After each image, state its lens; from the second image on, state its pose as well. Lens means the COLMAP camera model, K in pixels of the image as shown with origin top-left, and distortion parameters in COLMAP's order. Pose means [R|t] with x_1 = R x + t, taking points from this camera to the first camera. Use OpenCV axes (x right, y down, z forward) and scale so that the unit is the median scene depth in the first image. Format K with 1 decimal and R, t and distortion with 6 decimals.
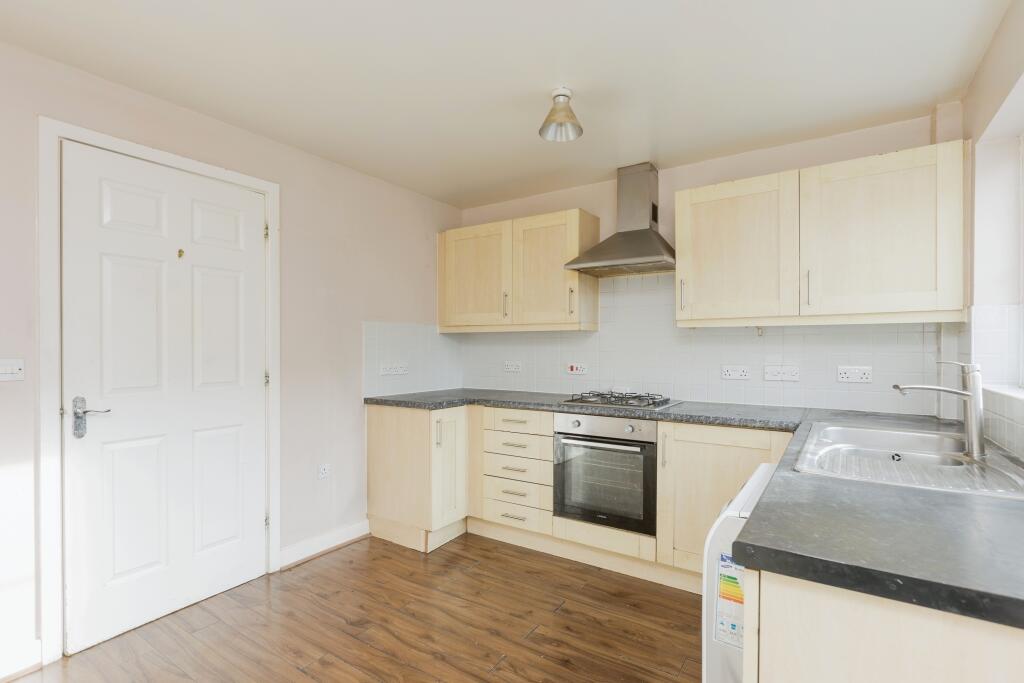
lens RADIAL K [[492.4, 0, 519.5], [0, 492.4, 354.5], [0, 0, 1]] dist [-0.001775, -0.000354]
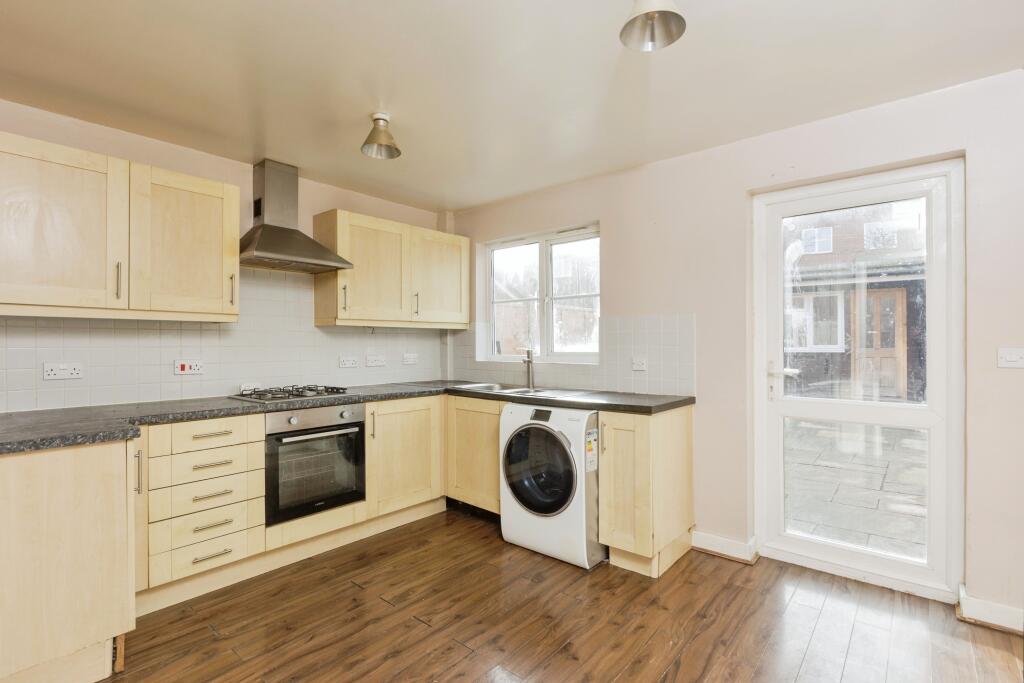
lens RADIAL K [[488.8, 0, 512.0], [0, 488.8, 344.3], [0, 0, 1]] dist [-0.000069, -0.000093]
pose [[0.110814, -0.003868, 0.993834, -0.898812], [0.011010, 0.999936, 0.002664, -0.008669], [-0.993780, 0.010647, 0.110849, 0.522554]]
